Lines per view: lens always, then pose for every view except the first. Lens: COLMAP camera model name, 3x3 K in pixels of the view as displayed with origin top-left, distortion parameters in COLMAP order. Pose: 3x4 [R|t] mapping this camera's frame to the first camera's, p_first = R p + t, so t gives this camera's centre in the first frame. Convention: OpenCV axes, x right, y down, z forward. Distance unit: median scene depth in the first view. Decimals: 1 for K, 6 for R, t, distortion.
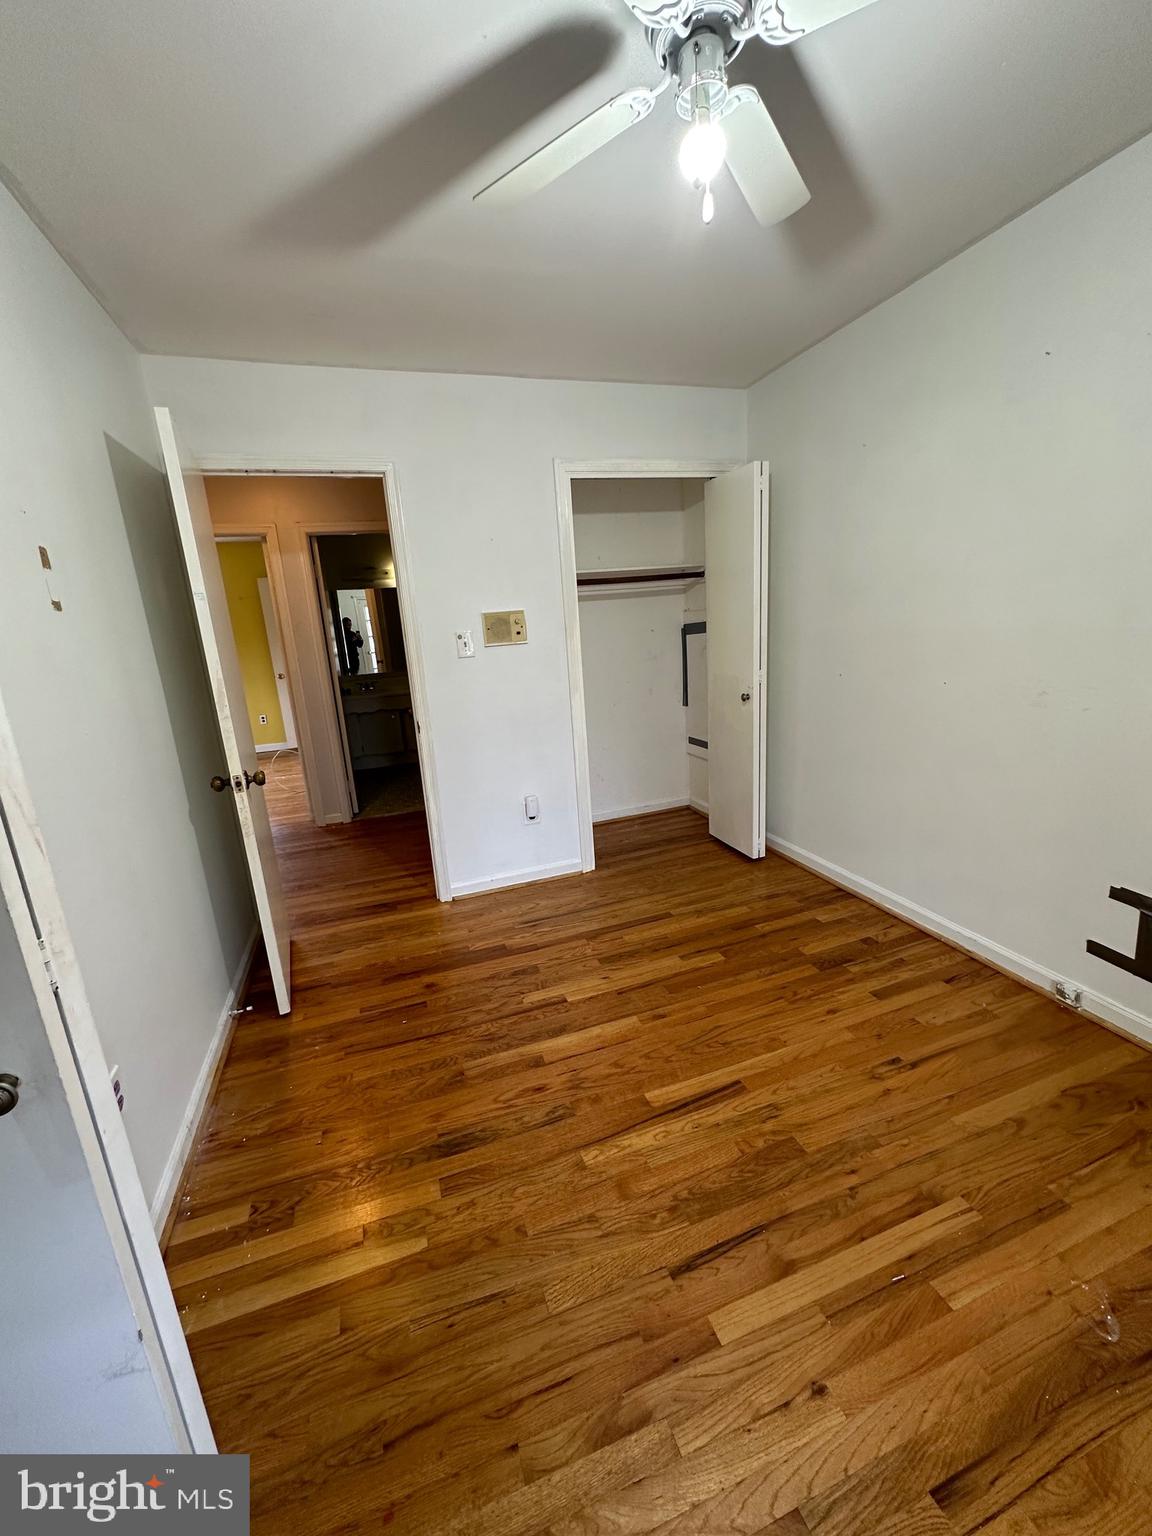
lens RADIAL K [[616.4, 0, 577.5], [0, 616.4, 774.5], [0, 0, 1]] dist [-0.003293, 0.001018]
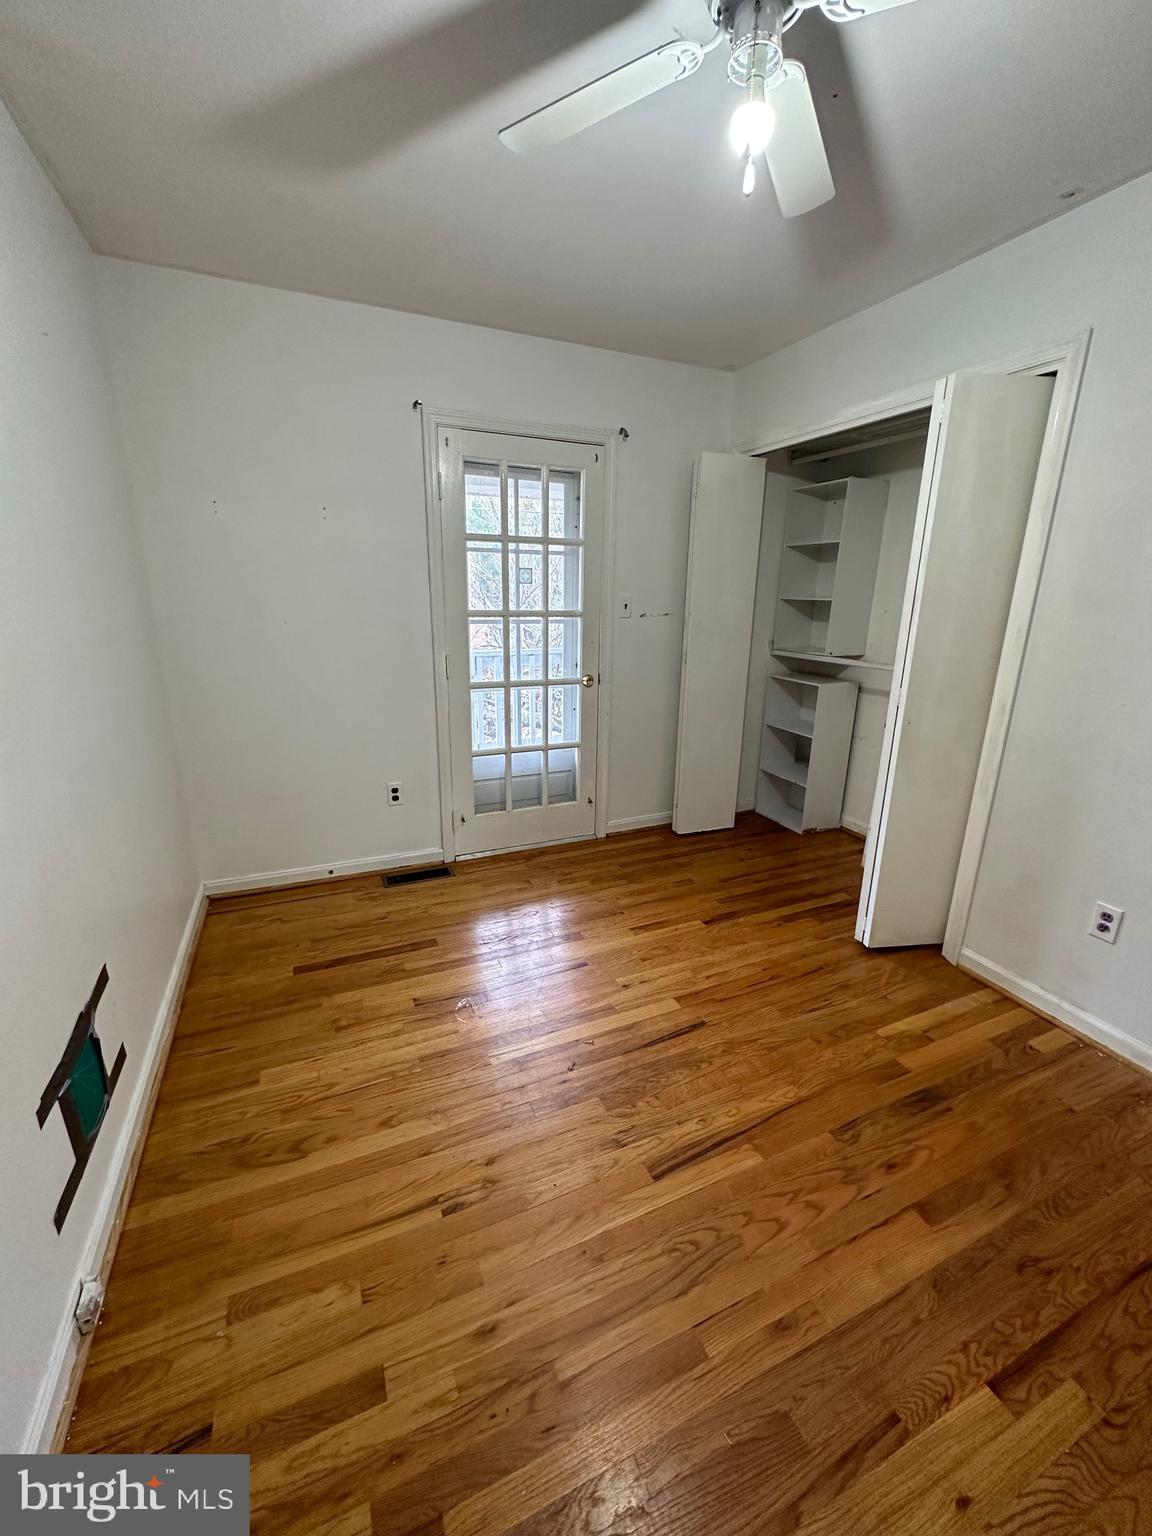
lens RADIAL K [[616.4, 0, 582.9], [0, 616.4, 767.6], [0, 0, 1]] dist [-0.003293, 0.001018]
pose [[-0.994317, 0.076607, -0.073929, 0.365837], [0.028658, 0.861384, 0.507145, -0.378631], [0.102532, 0.502144, -0.858684, 1.379722]]
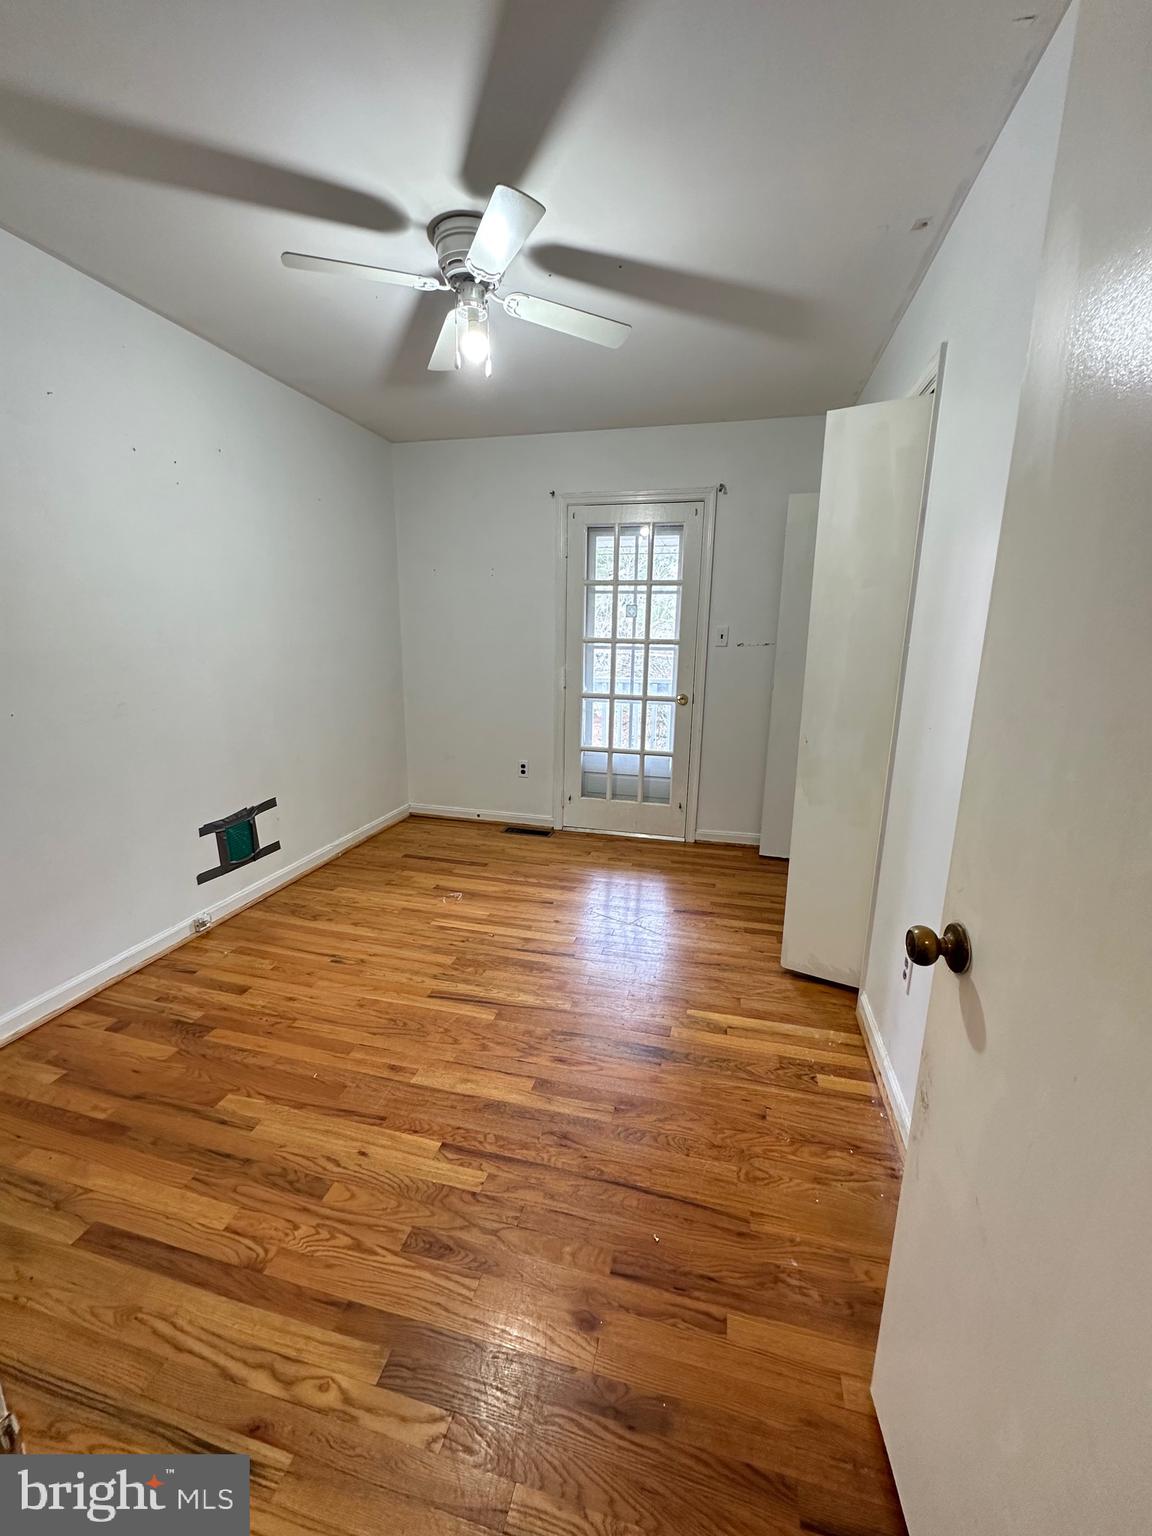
lens RADIAL K [[616.4, 0, 575.7], [0, 616.4, 768.5], [0, 0, 1]] dist [-0.003293, 0.001018]
pose [[-0.837916, -0.064759, 0.541944, -0.608682], [0.174721, 0.908859, 0.378744, -0.324622], [-0.517078, 0.412045, -0.750233, 1.543436]]
